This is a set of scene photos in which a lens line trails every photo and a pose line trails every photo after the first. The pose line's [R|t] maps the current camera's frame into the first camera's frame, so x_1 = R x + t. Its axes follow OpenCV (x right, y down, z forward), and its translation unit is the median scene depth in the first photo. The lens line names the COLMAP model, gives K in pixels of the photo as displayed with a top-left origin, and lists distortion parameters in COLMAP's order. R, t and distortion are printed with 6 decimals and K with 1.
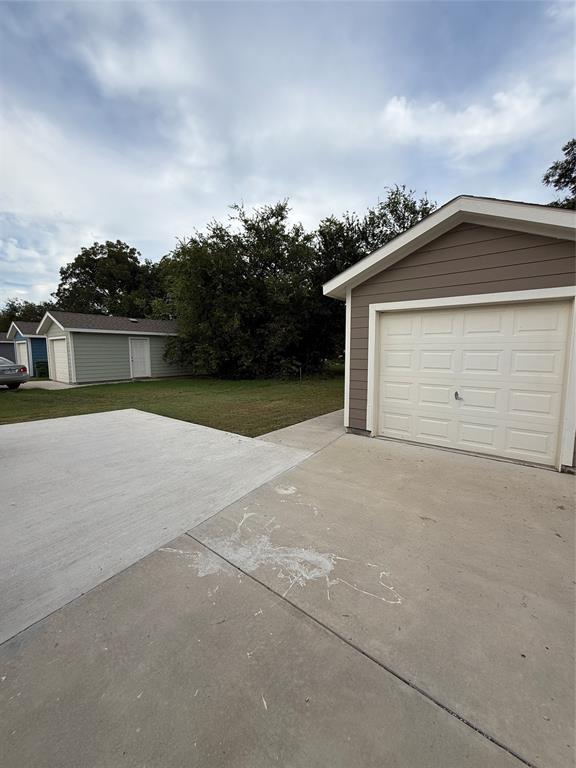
lens RADIAL K [[306.5, 0, 287.6], [0, 306.5, 382.7], [0, 0, 1]] dist [0.000554, 0.000482]
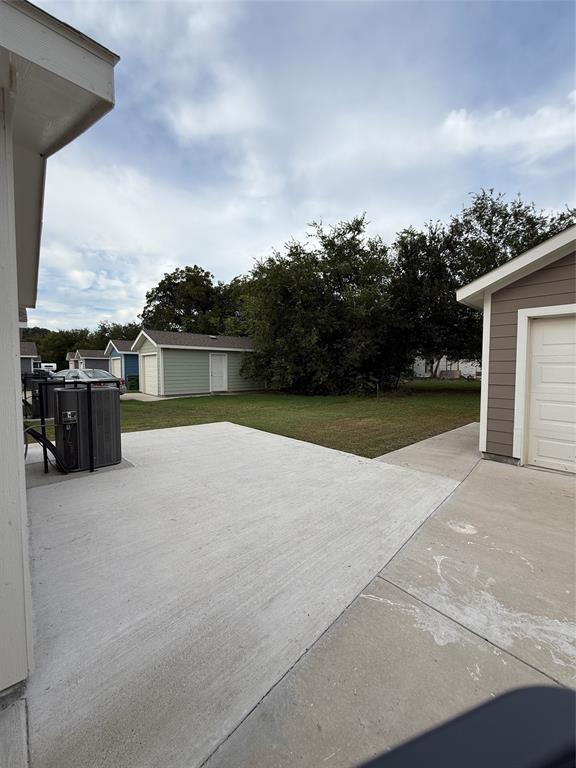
lens RADIAL K [[306.5, 0, 287.6], [0, 306.5, 382.7], [0, 0, 1]] dist [0.000554, 0.000482]
pose [[0.984750, 0.011695, -0.173584, -0.095381], [-0.021010, 0.998430, -0.051924, 0.003092], [0.172704, 0.054779, 0.983449, 0.023397]]
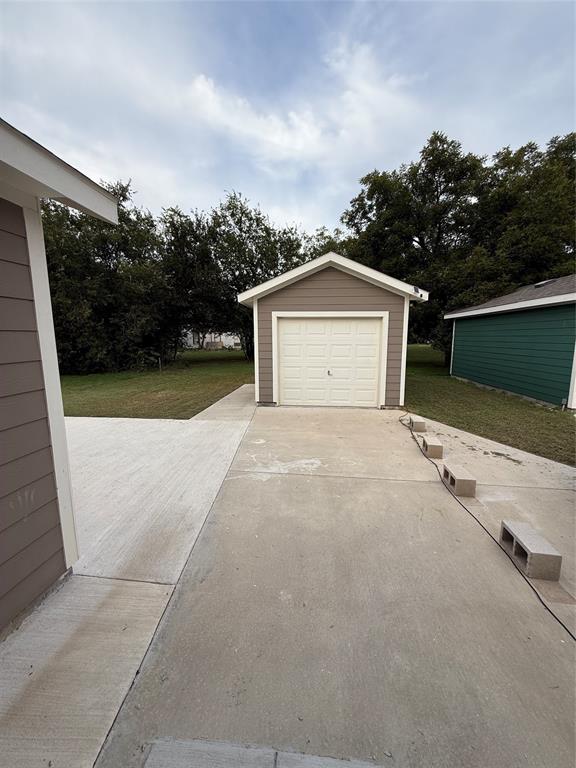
lens RADIAL K [[306.5, 0, 287.6], [0, 306.5, 382.7], [0, 0, 1]] dist [0.000554, 0.000482]
pose [[0.848077, -0.079162, 0.523926, -0.186749], [0.057276, 0.996679, 0.057880, -0.004661], [-0.526768, -0.019078, 0.849795, -0.099187]]
